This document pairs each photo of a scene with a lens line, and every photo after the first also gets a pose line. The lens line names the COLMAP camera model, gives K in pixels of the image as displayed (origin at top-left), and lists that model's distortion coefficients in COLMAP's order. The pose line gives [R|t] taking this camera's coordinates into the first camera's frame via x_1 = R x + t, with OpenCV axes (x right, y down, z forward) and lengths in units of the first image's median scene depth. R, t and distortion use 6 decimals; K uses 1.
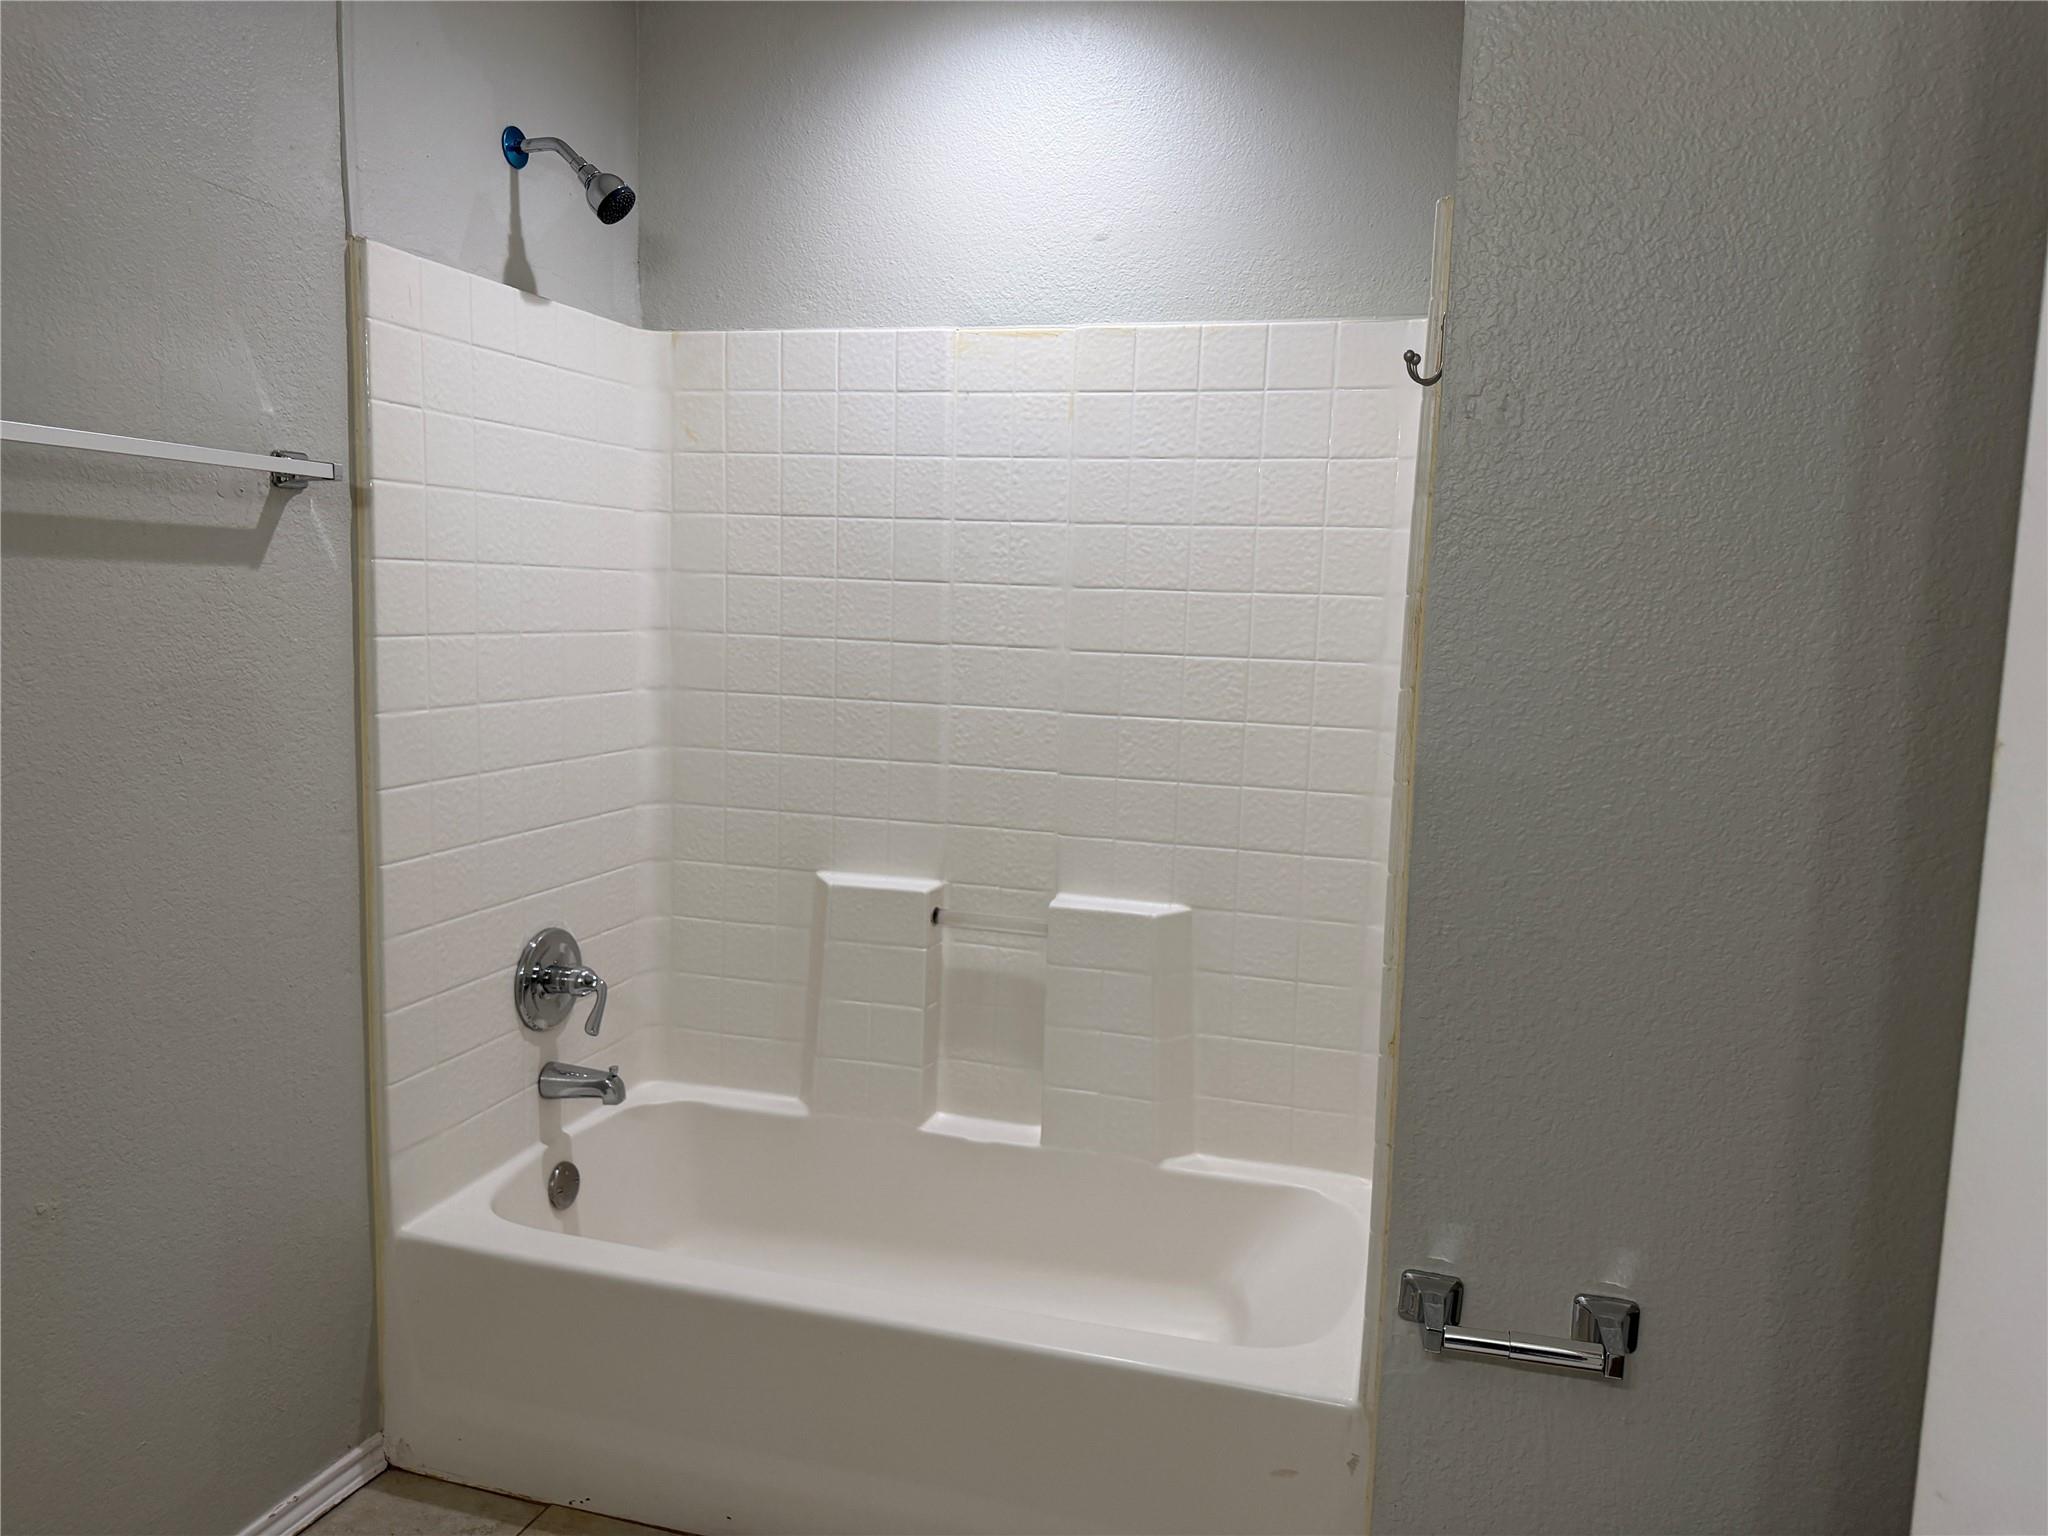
lens RADIAL K [[1429.2, 0, 1024.0], [0, 1429.2, 768.0], [0, 0, 1]] dist [0.002759, 0.000290]
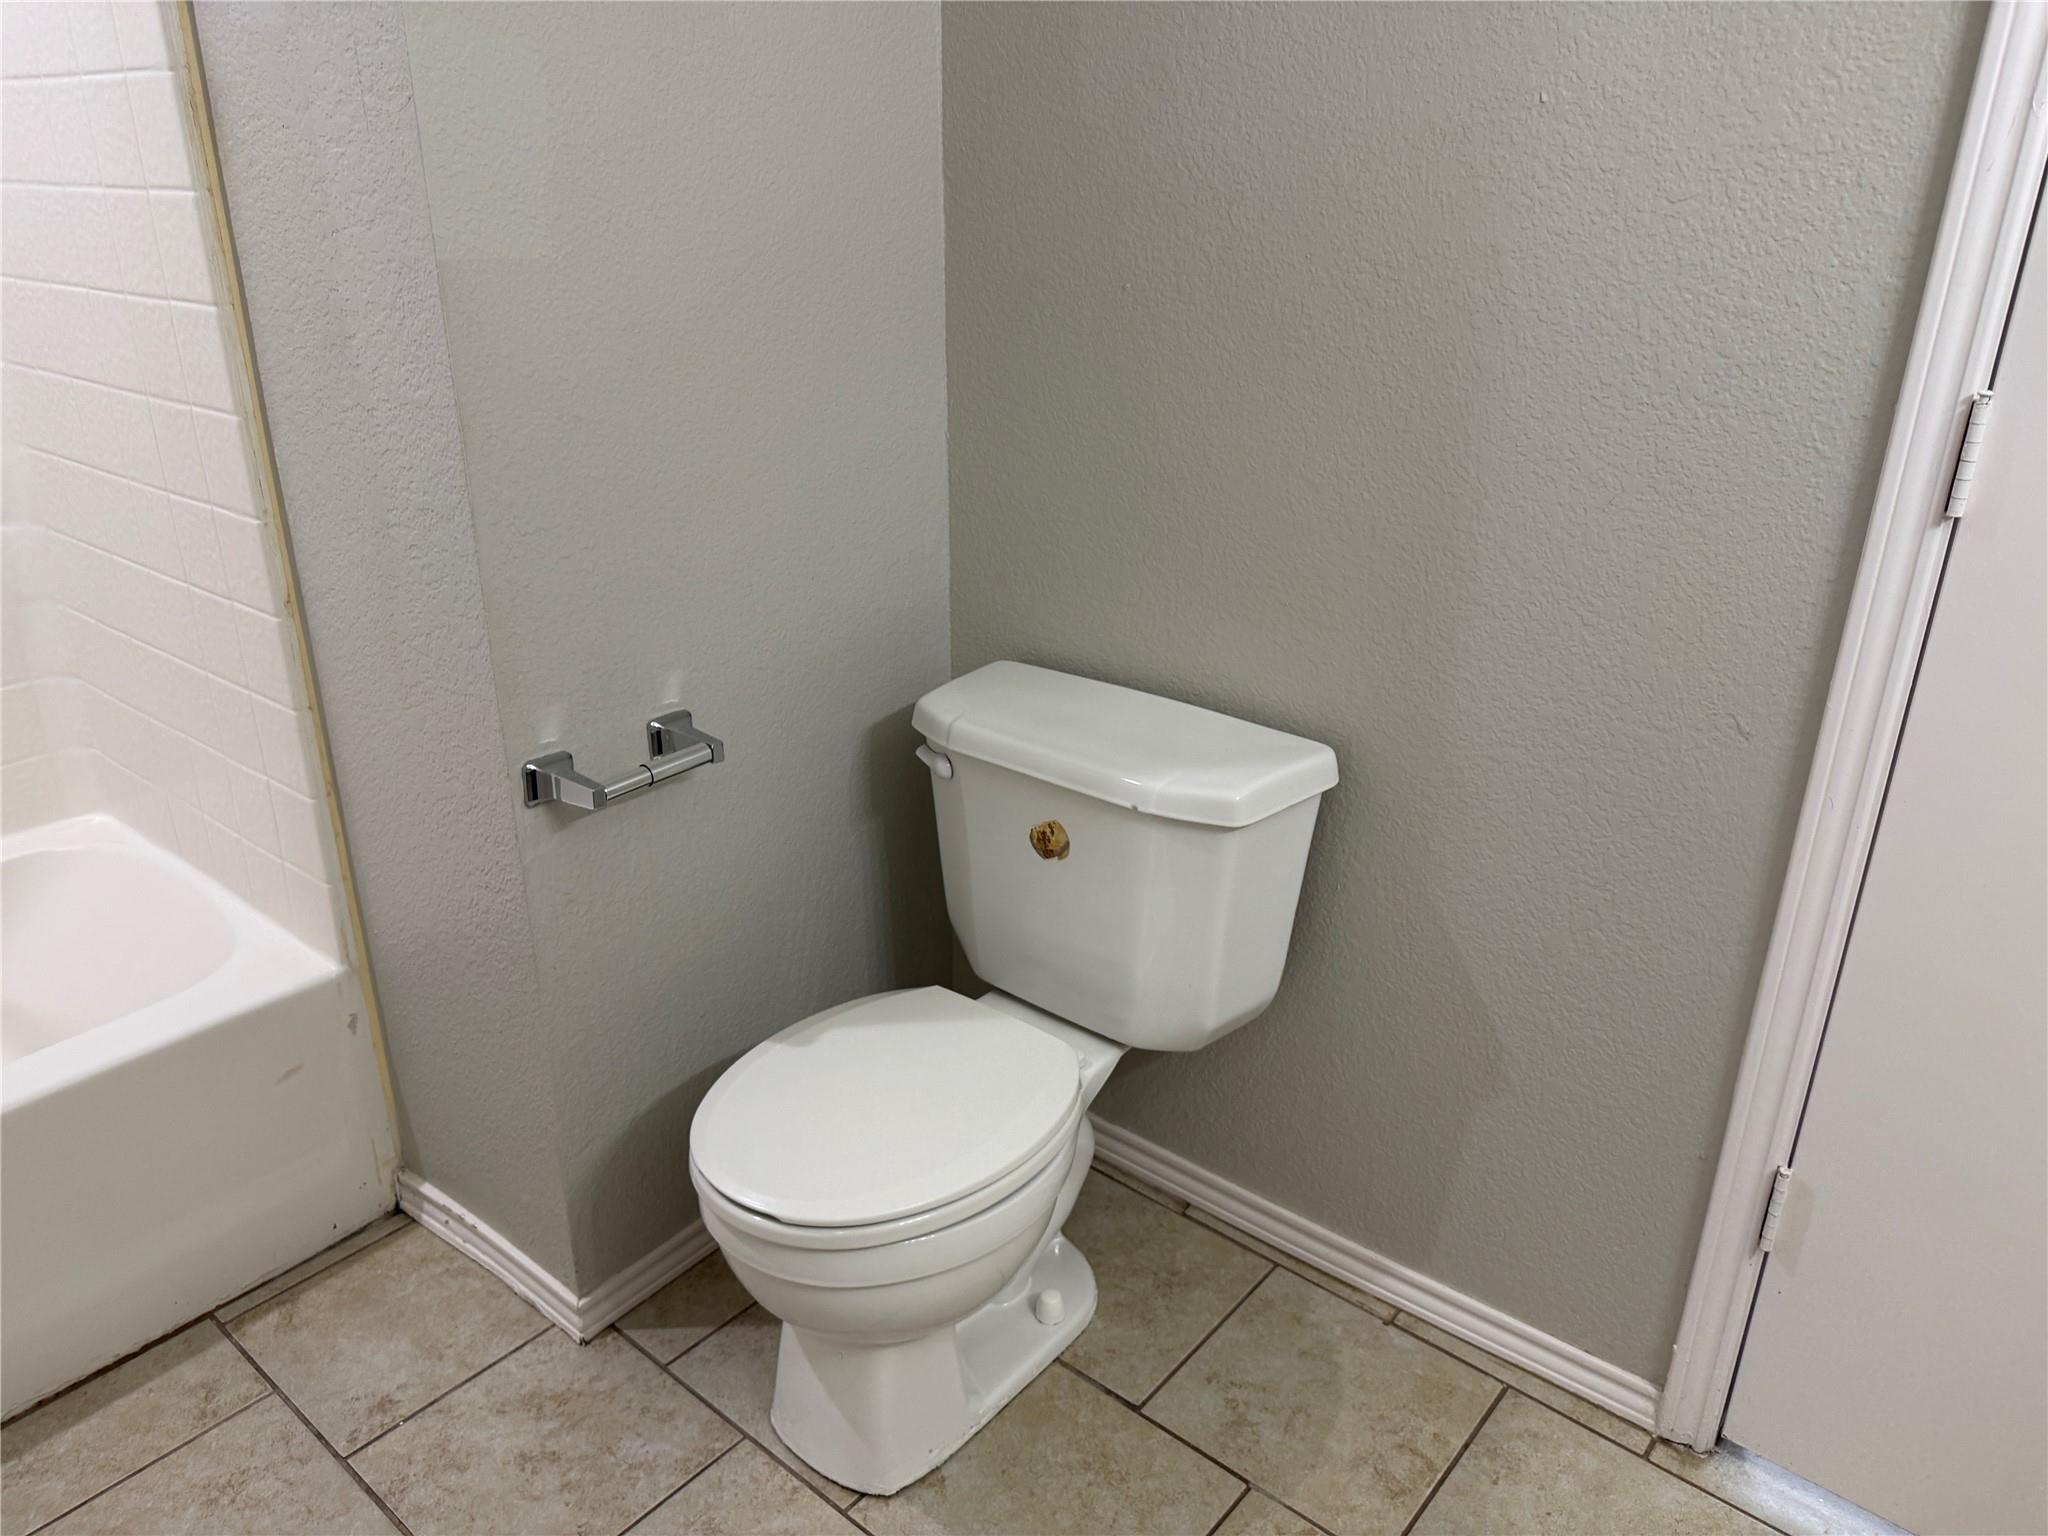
lens RADIAL K [[1461.6, 0, 1024.0], [0, 1461.6, 768.0], [0, 0, 1]] dist [0.001764, 0.000559]
pose [[0.418371, -0.379189, 0.825337, -0.478230], [0.113524, 0.923390, 0.366691, -0.002608], [-0.901154, -0.059717, 0.429367, 0.200072]]
